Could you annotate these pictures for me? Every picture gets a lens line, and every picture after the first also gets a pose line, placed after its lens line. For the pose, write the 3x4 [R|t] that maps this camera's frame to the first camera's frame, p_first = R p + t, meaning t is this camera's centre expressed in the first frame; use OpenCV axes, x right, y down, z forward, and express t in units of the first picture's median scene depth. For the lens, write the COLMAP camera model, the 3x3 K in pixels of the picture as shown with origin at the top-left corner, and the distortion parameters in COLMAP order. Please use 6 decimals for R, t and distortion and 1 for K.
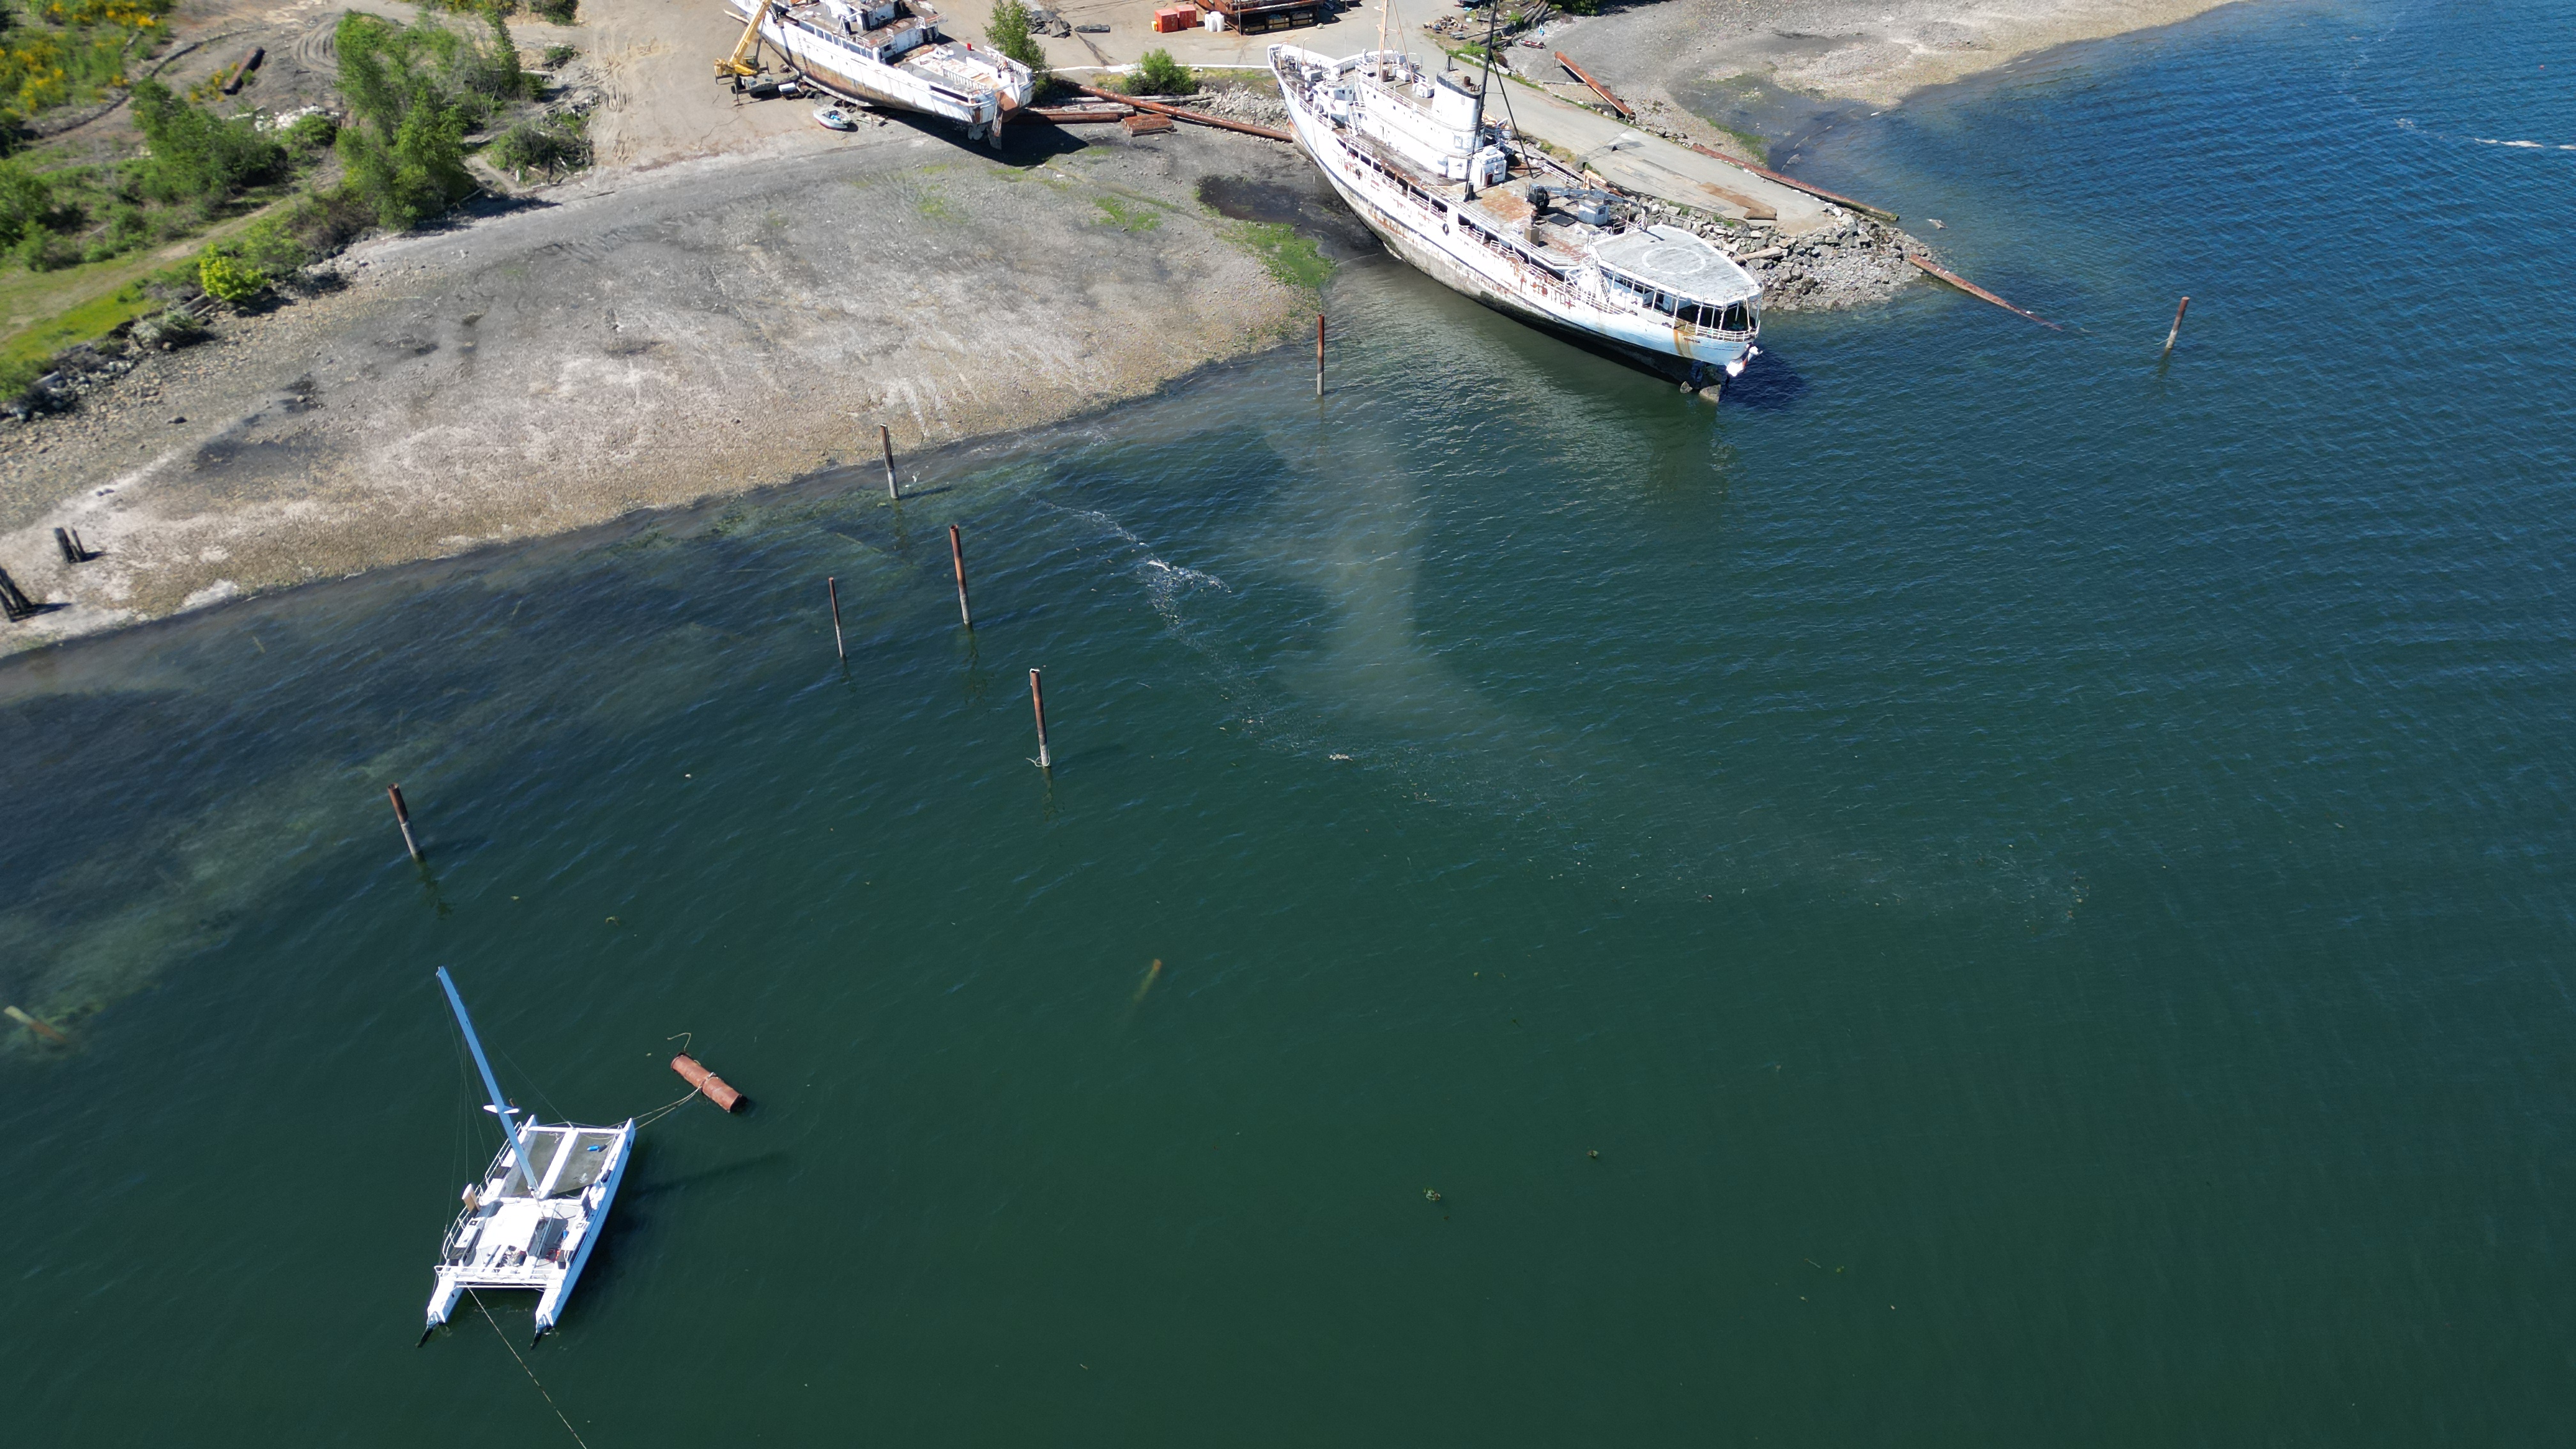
lens RADIAL K [[1796.9, 0, 1283.4], [0, 1796.9, 732.9], [0, 0, 1]] dist [0.081722, -0.068483]
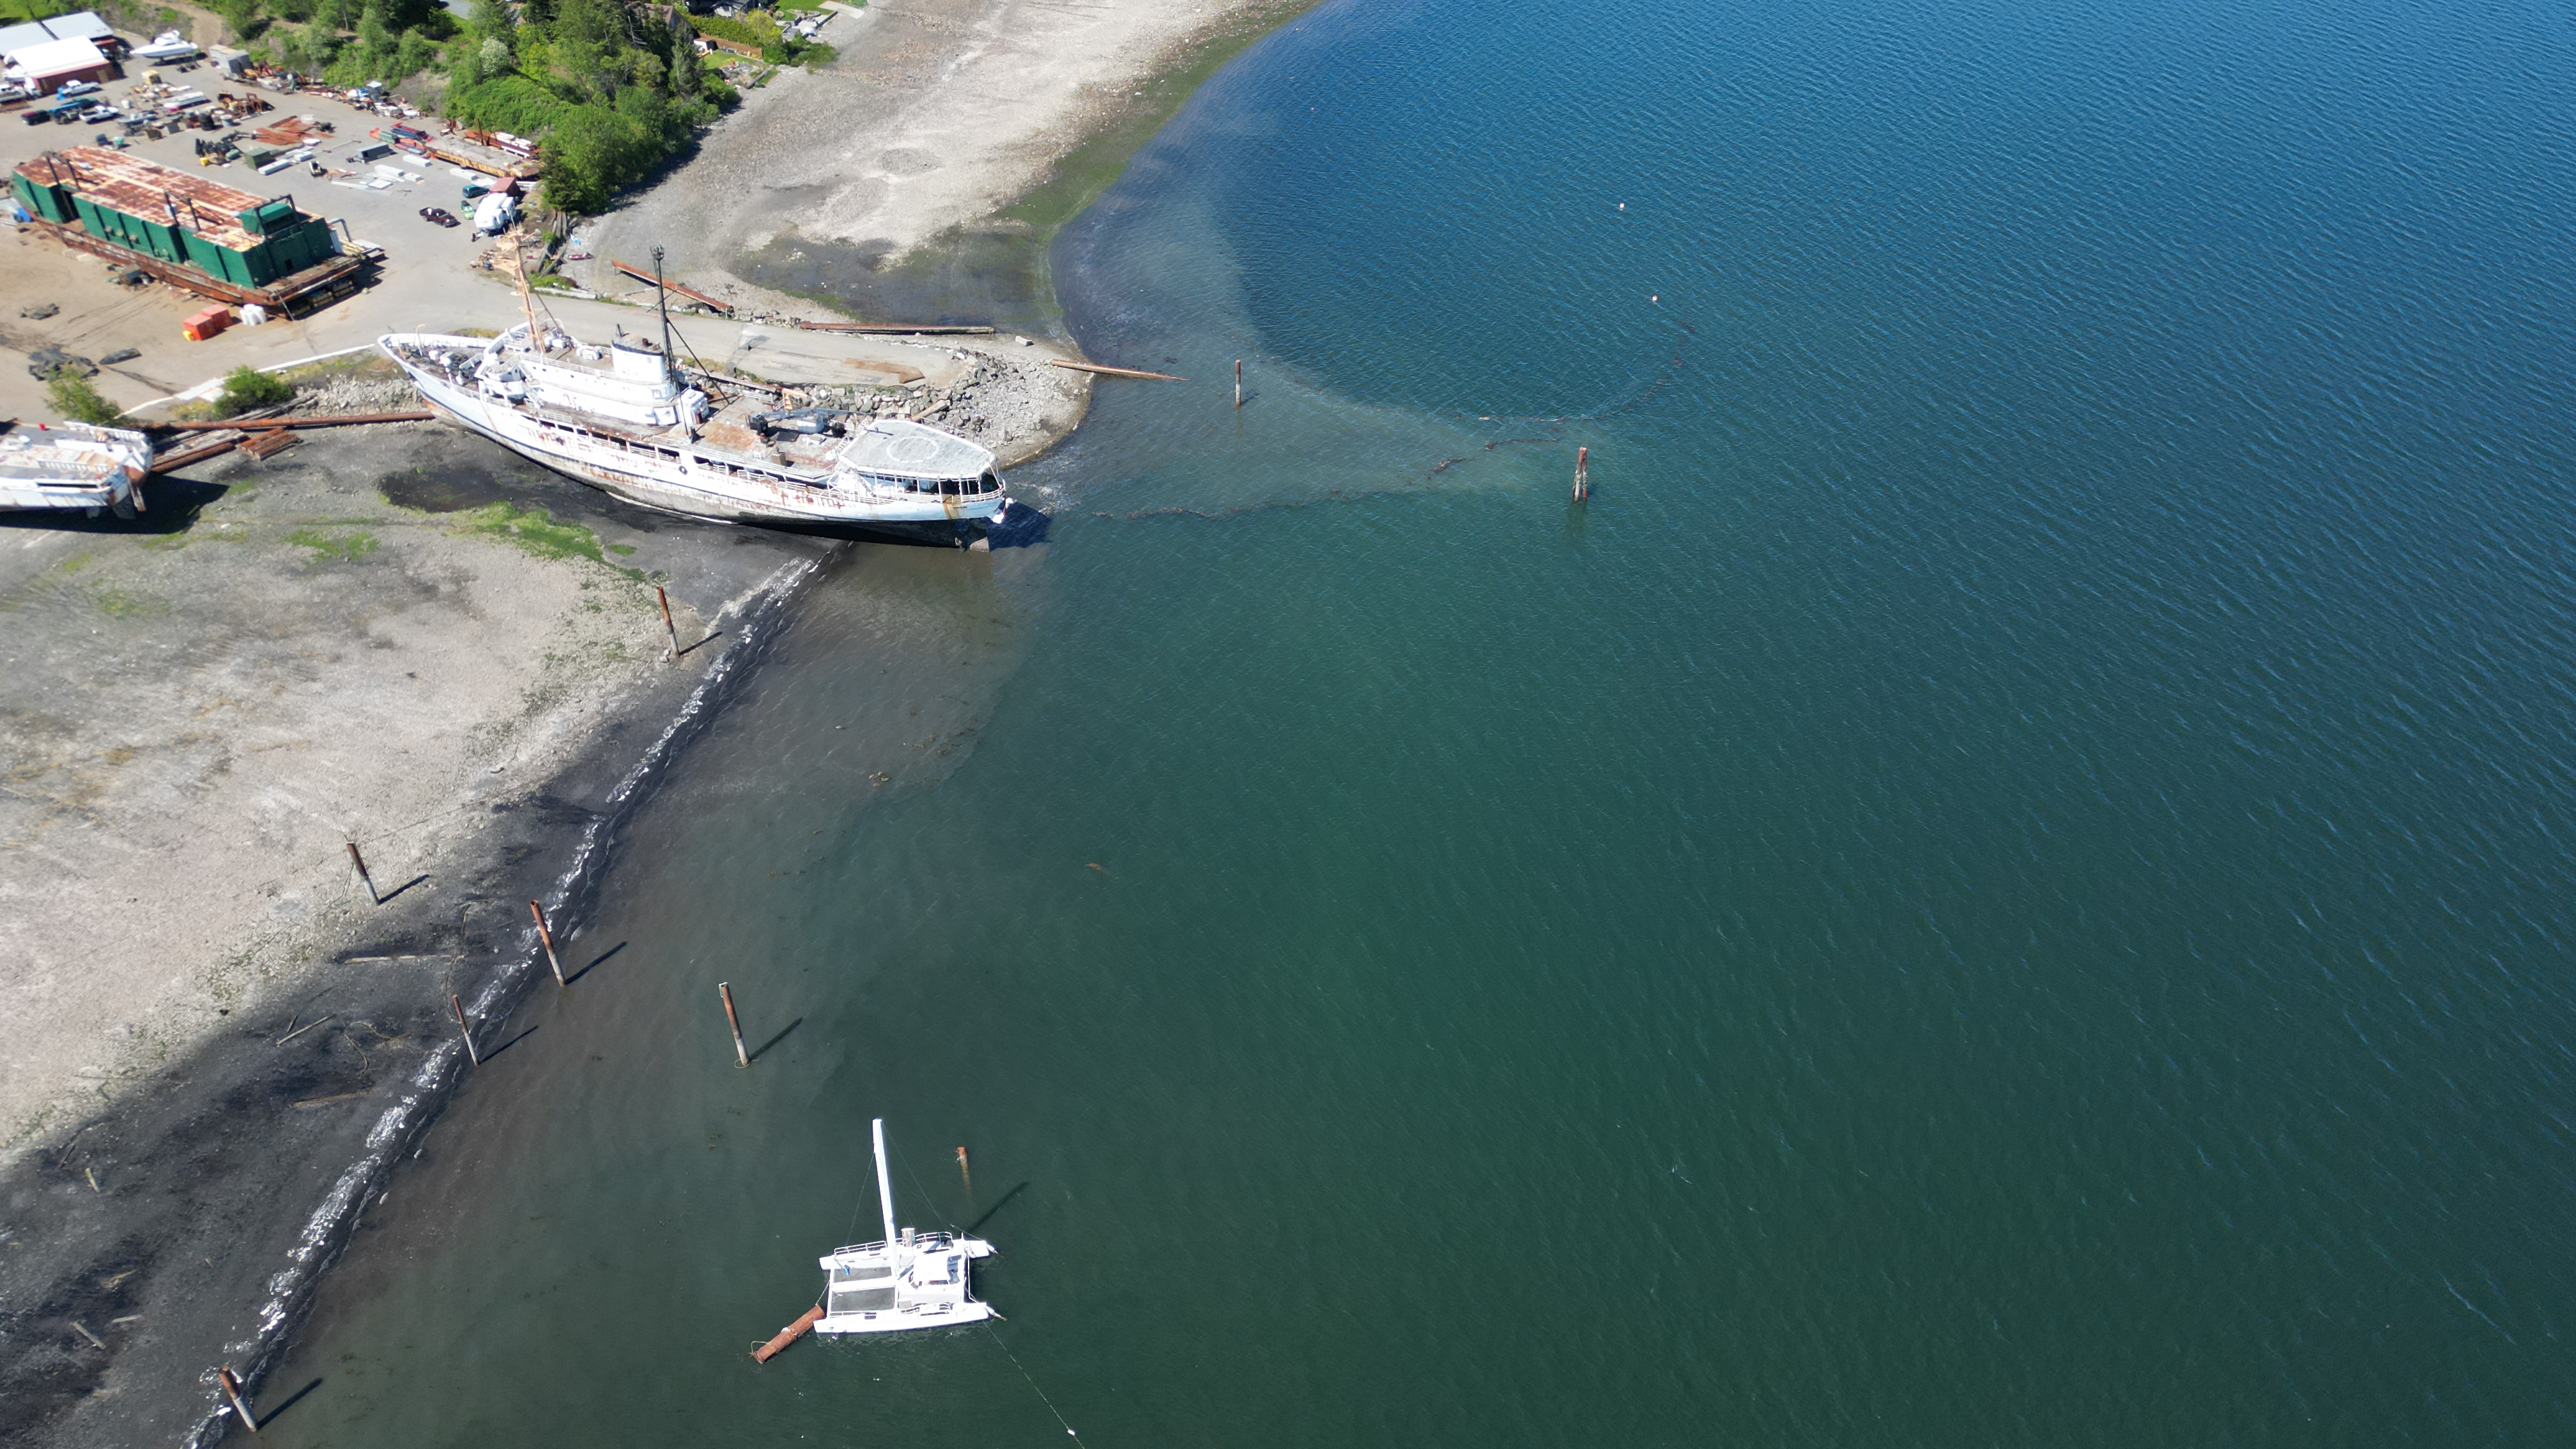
lens RADIAL K [[1796.9, 0, 1279.2], [0, 1796.9, 721.3], [0, 0, 1]] dist [0.081722, -0.068483]
pose [[0.776815, -0.383673, 0.499353, -0.241581], [0.378985, 0.918121, 0.115863, -0.122292], [-0.502920, 0.099243, 0.858616, -0.140679]]
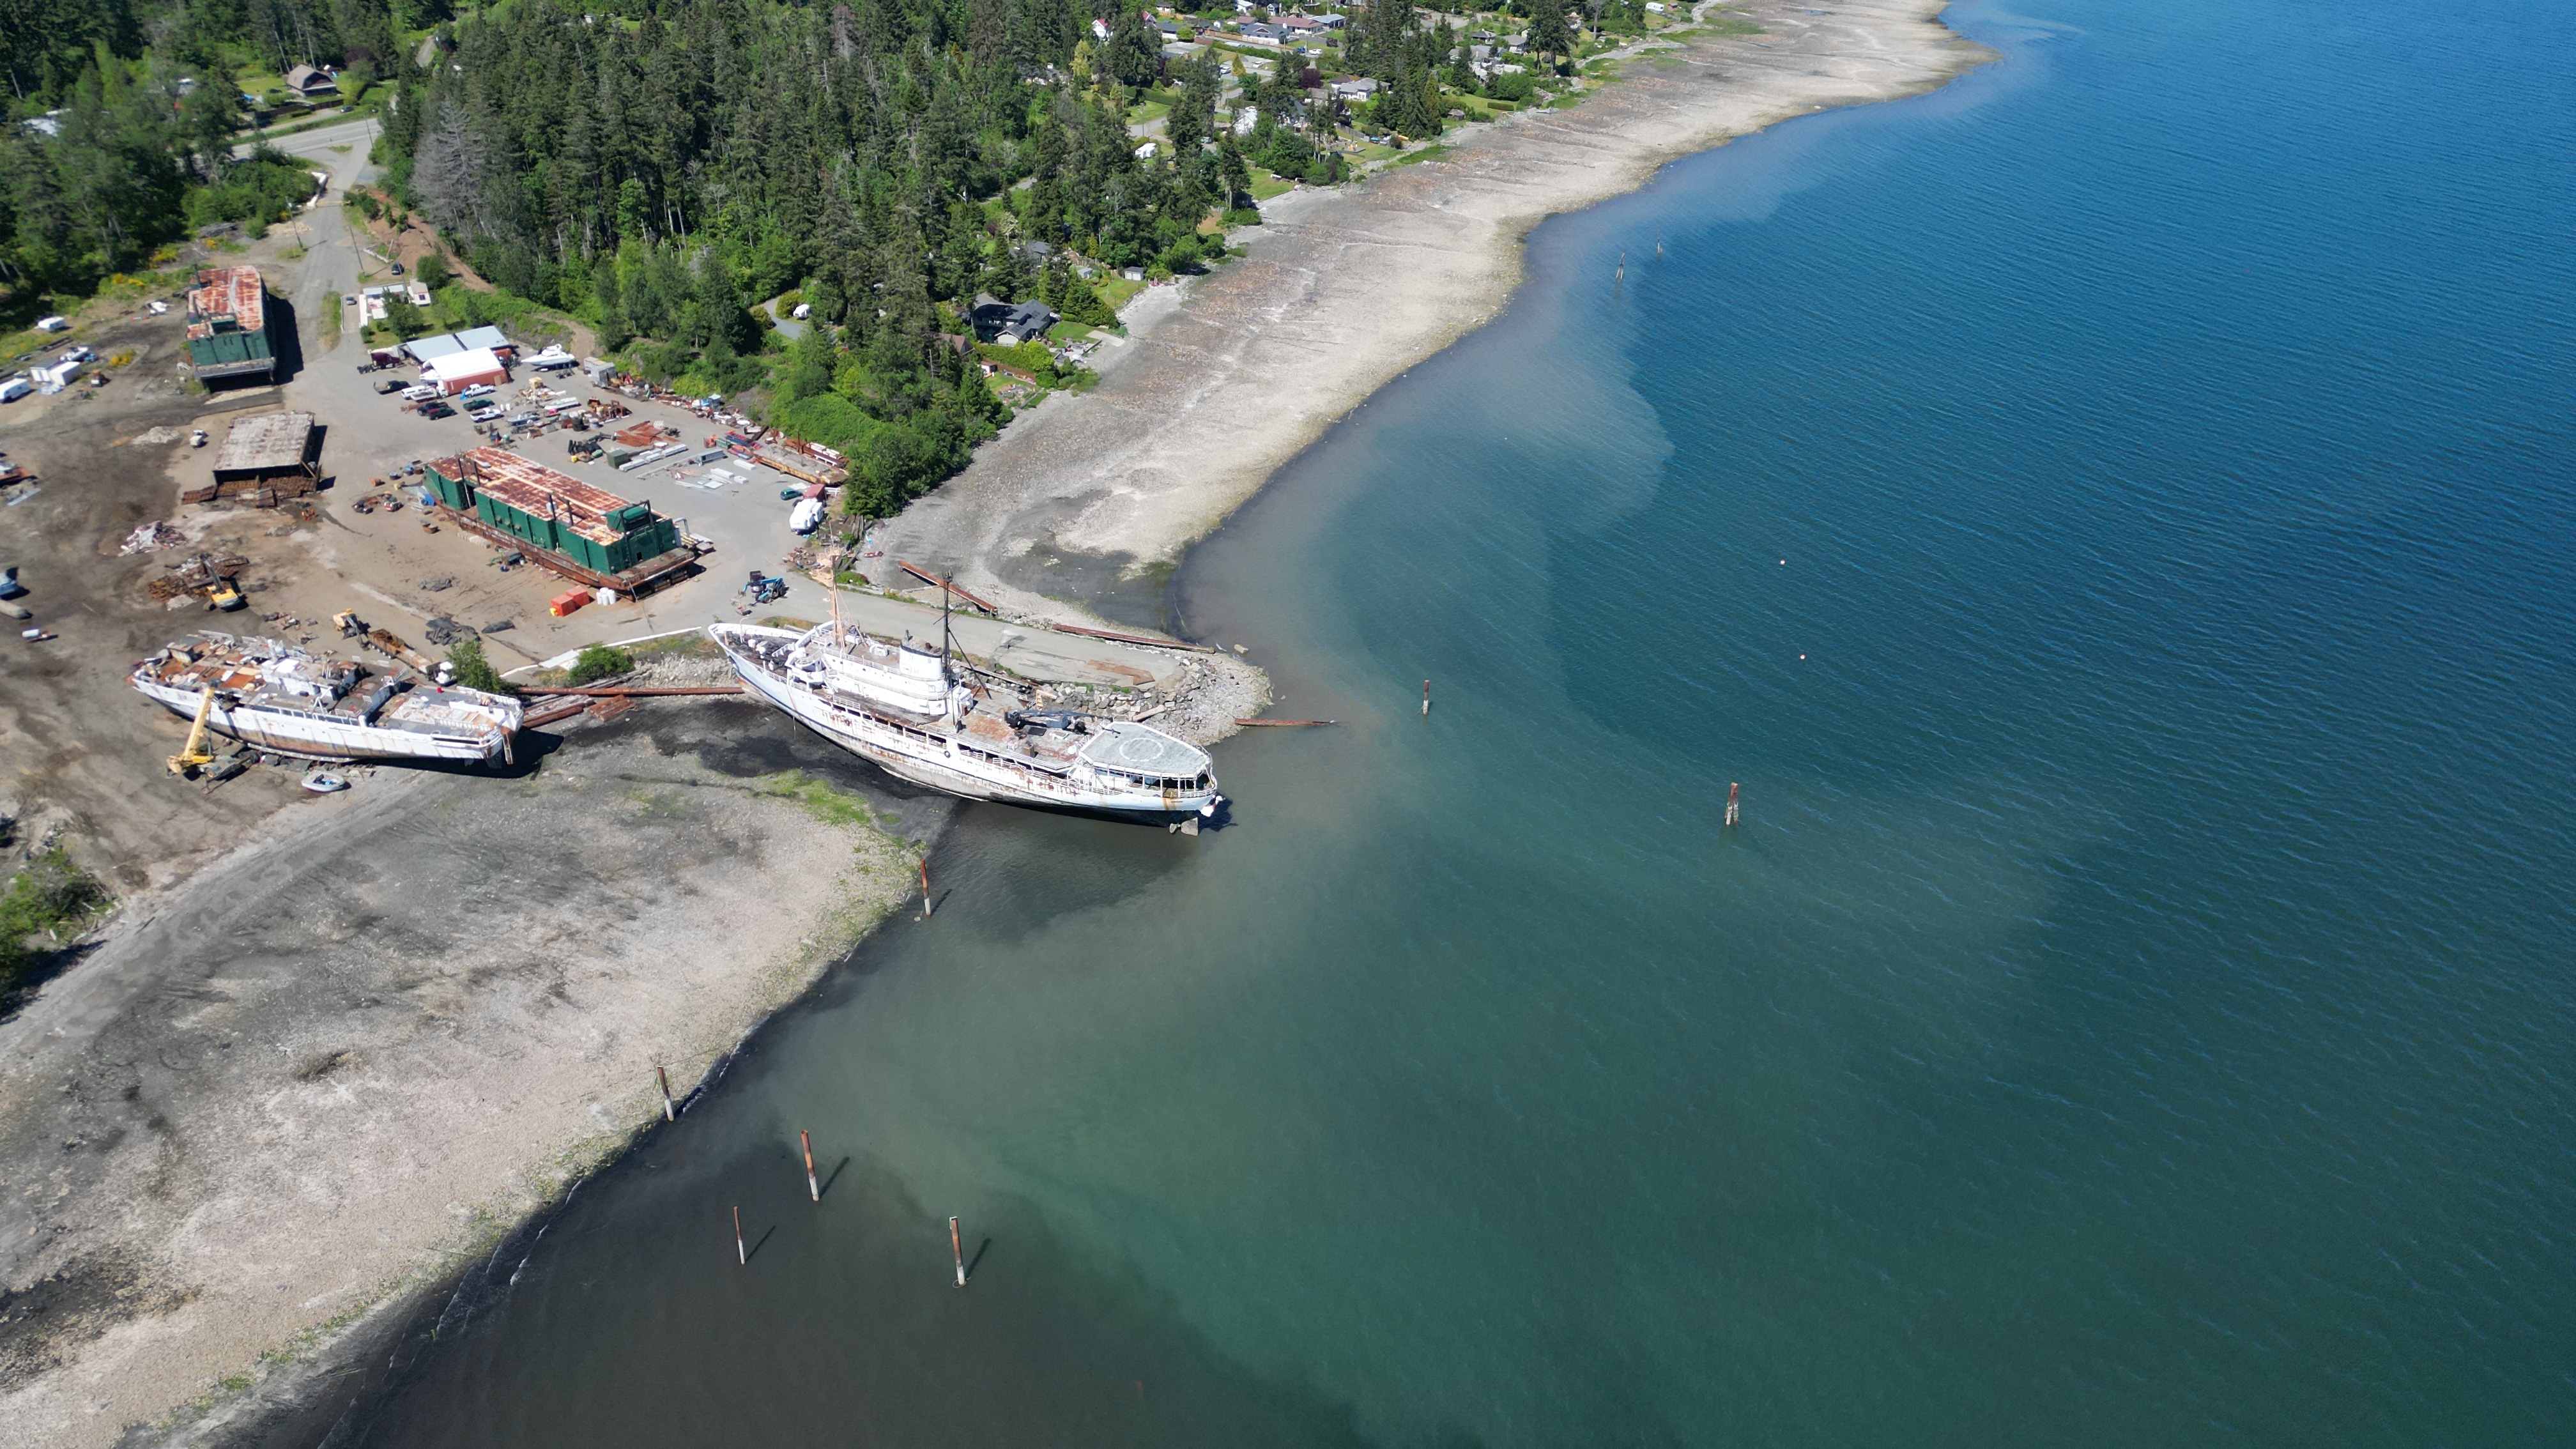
lens RADIAL K [[1796.9, 0, 1283.0], [0, 1796.9, 714.6], [0, 0, 1]] dist [0.081722, -0.068483]
pose [[0.847312, -0.261887, 0.462037, -0.296620], [0.318042, 0.946935, -0.046514, -0.163334], [-0.425337, 0.186359, 0.885640, -0.269747]]
